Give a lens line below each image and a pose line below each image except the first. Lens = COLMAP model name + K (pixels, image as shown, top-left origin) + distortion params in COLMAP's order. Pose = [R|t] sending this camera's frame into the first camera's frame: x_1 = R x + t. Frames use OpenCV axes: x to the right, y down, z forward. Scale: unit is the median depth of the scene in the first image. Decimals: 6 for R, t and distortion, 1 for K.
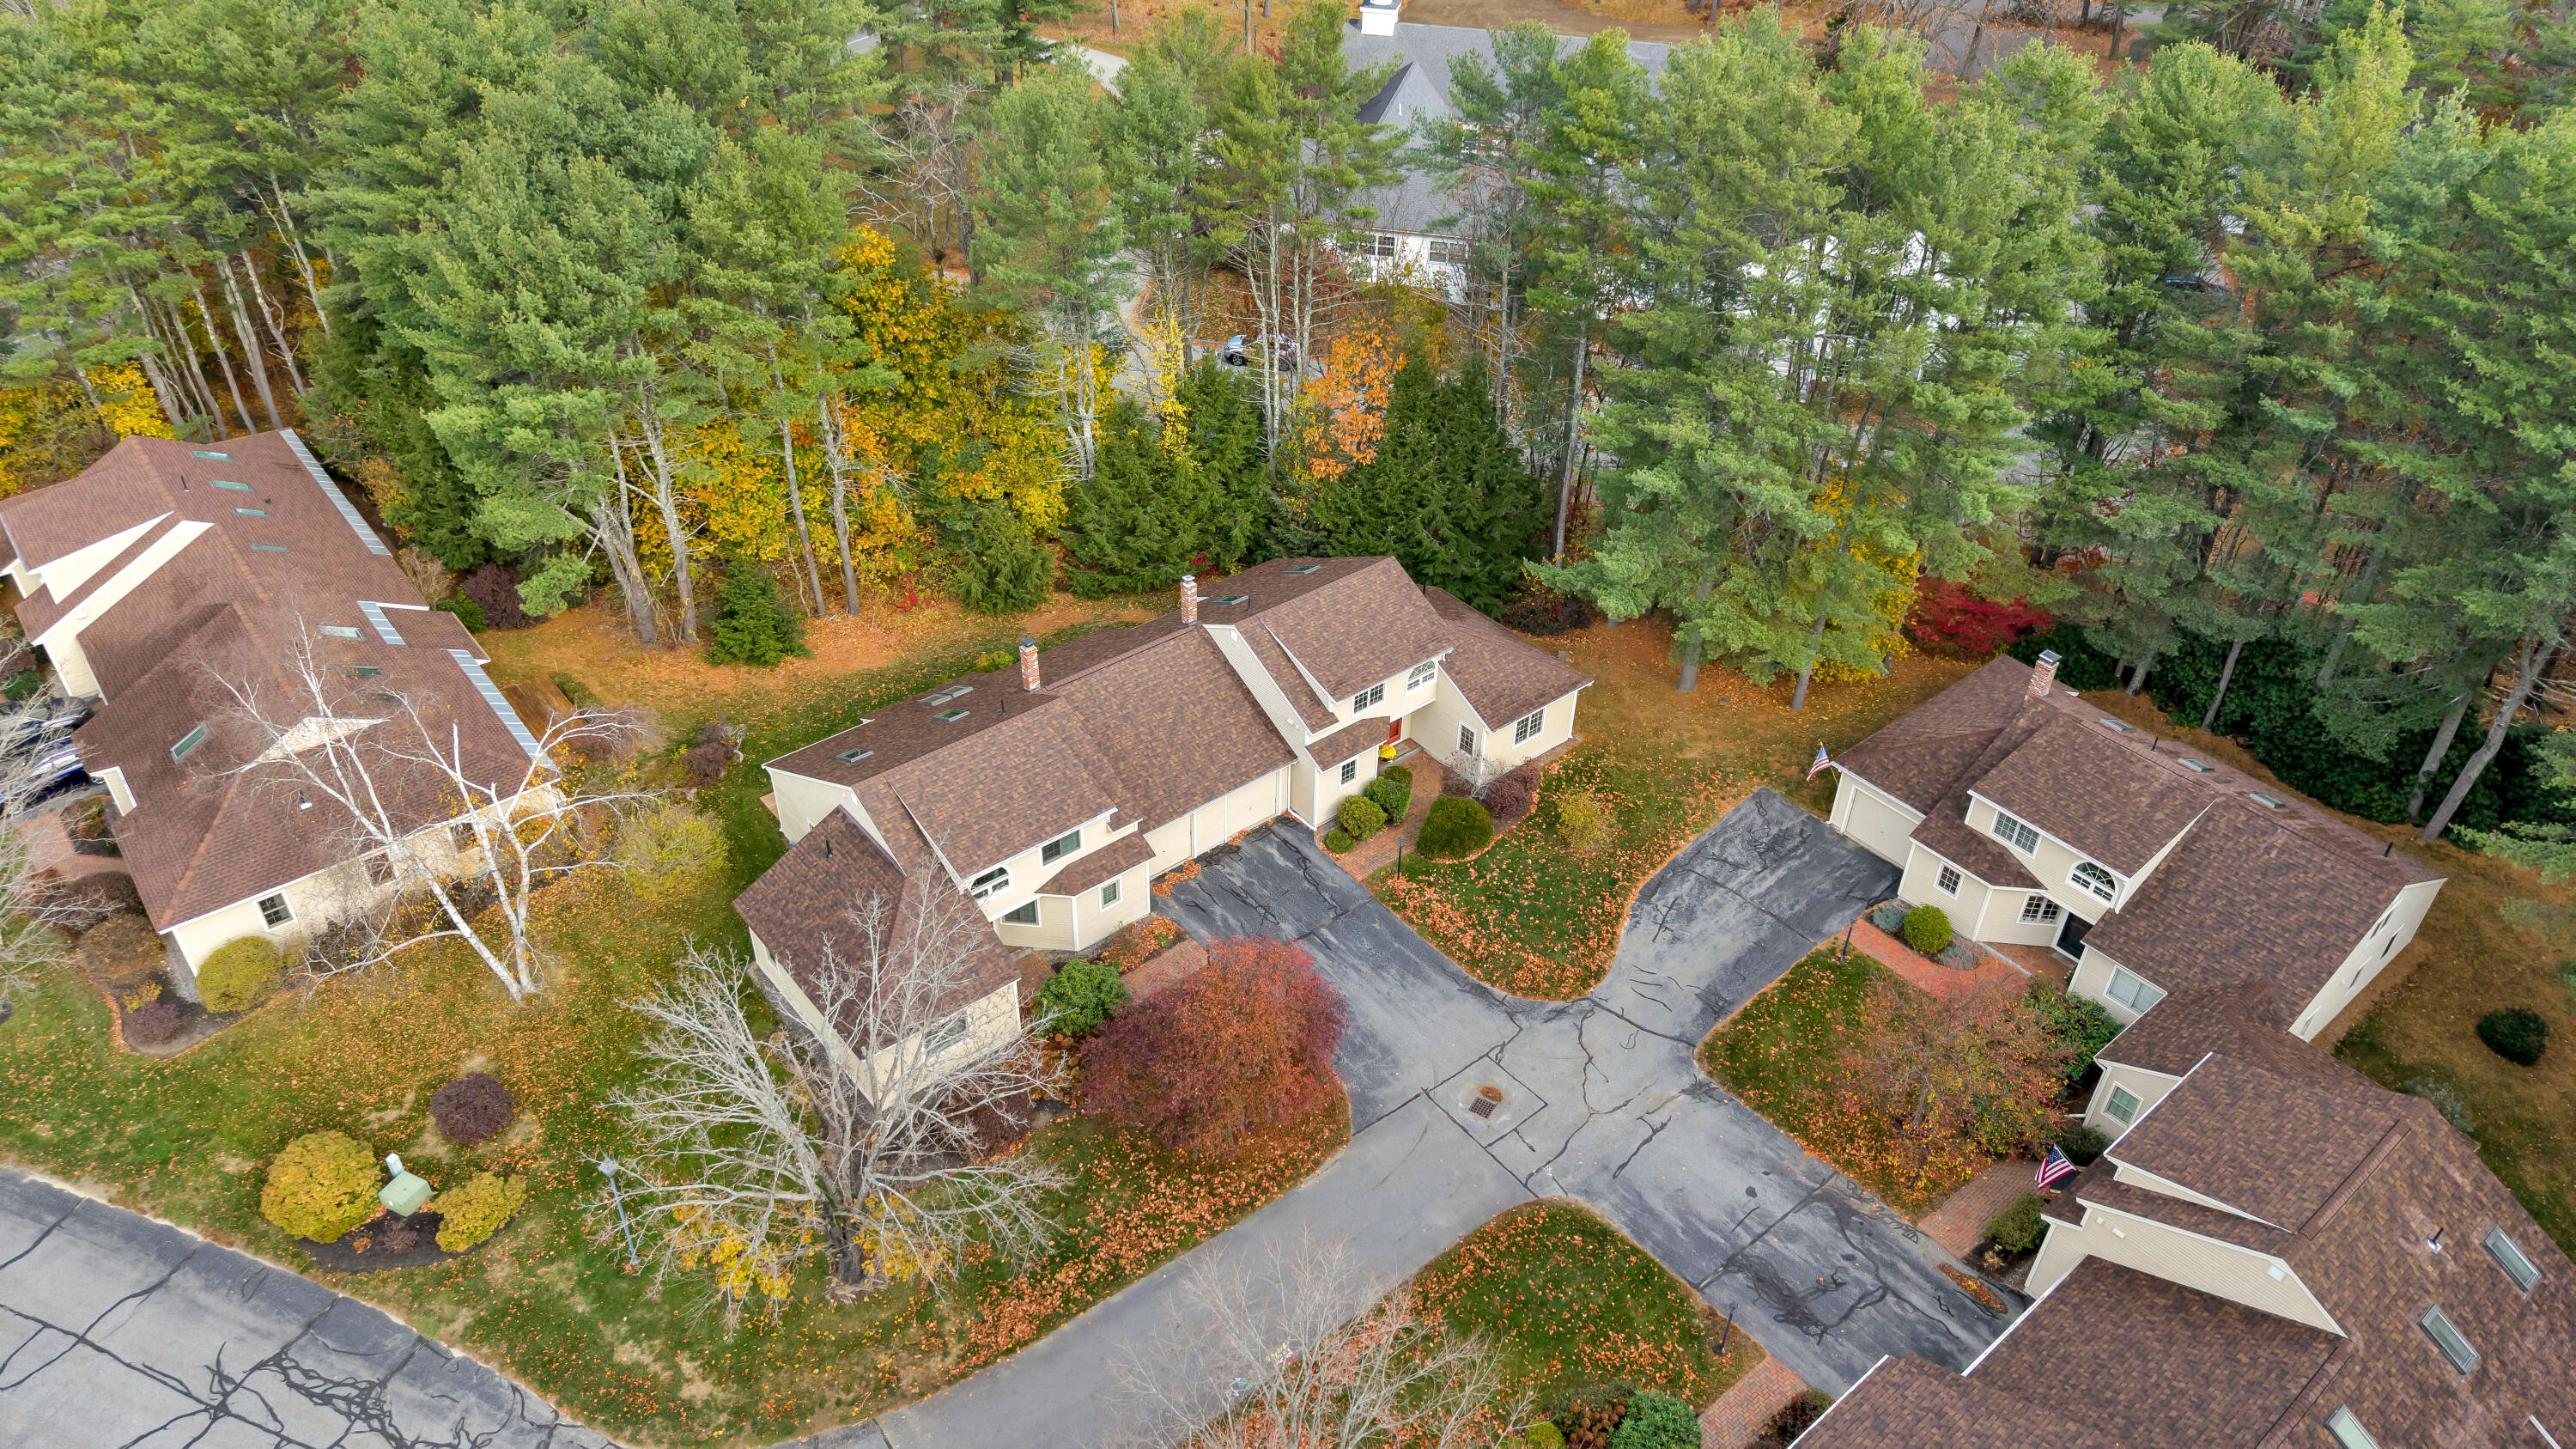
lens RADIAL K [[1698.2, 0, 1288.0], [0, 1698.2, 724.5], [0, 0, 1]] dist [0.051498, -0.058731]
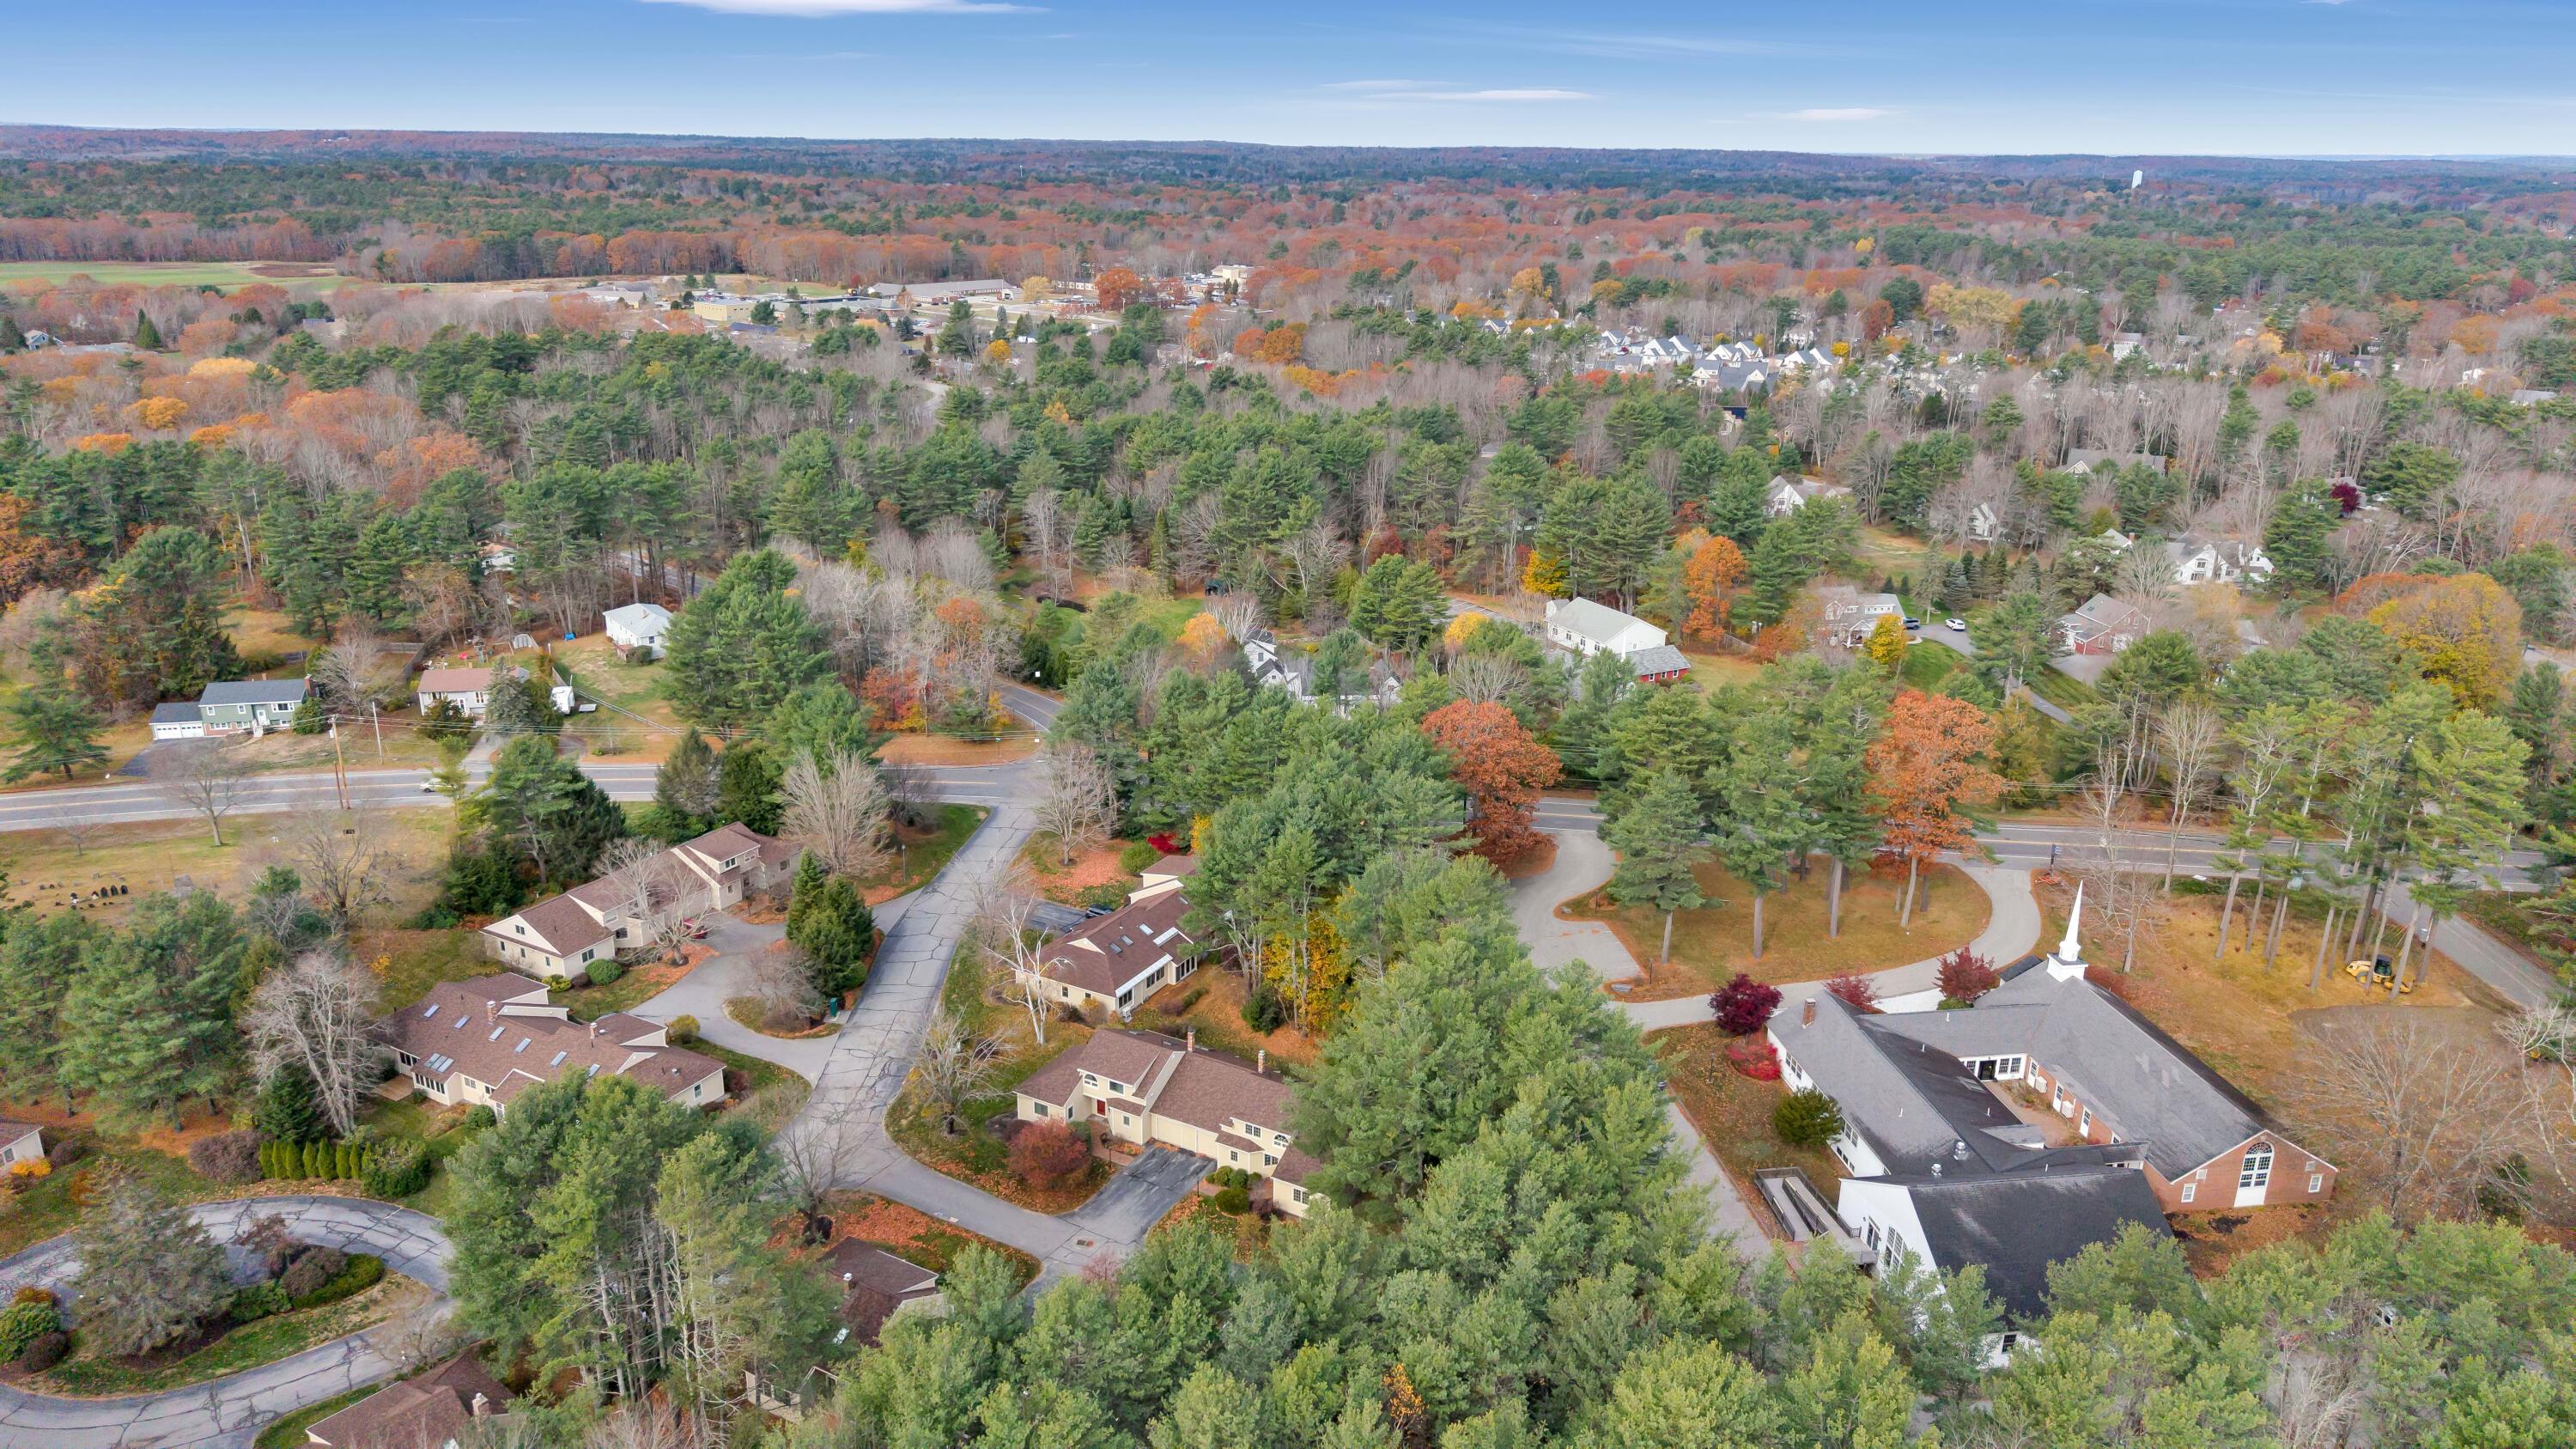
lens RADIAL K [[1715.3, 0, 1295.8], [0, 1715.3, 686.8], [0, 0, 1]] dist [0.049347, -0.074989]
pose [[0.367302, 0.261717, -0.892521, 1.960359], [-0.561701, 0.827261, 0.011421, -0.564149], [0.741337, 0.497135, 0.450862, -0.271910]]
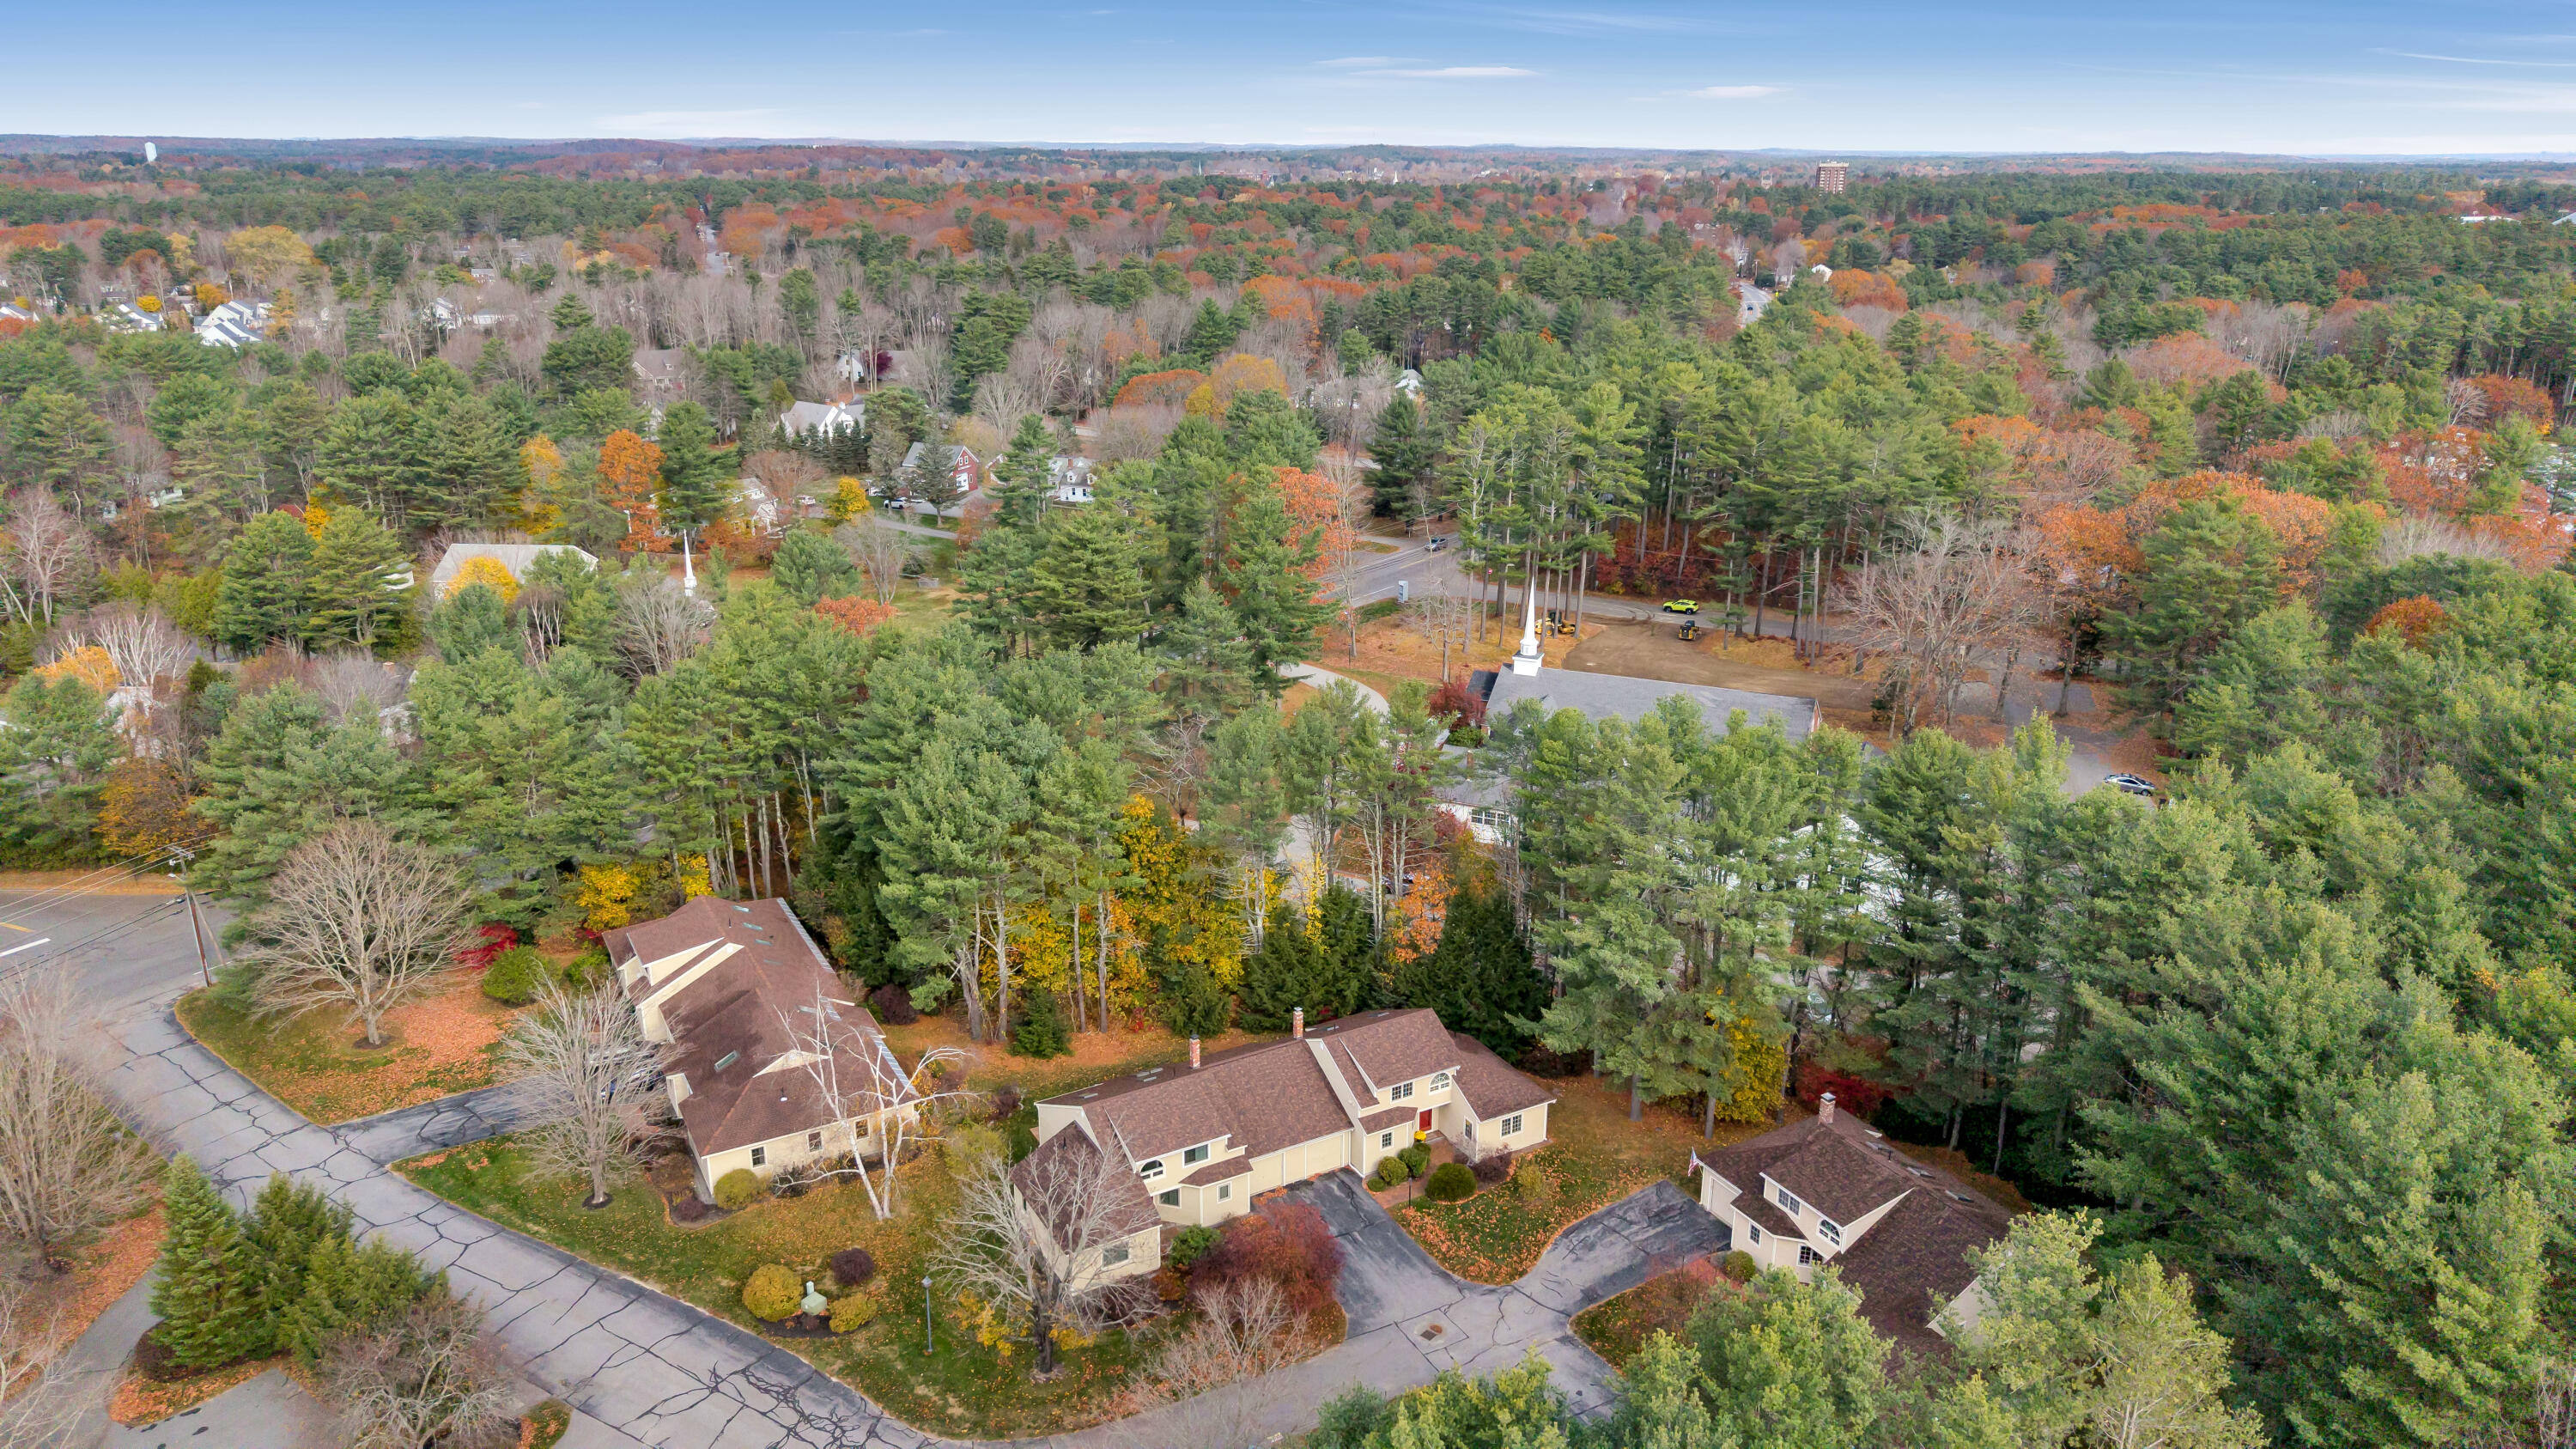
lens RADIAL K [[1715.3, 0, 1295.8], [0, 1715.3, 686.8], [0, 0, 1]] dist [0.049347, -0.074989]
pose [[0.985111, 0.036928, -0.167909, 0.209566], [-0.091169, 0.940235, -0.328095, 0.167746], [0.145758, 0.338517, 0.929602, -0.657496]]
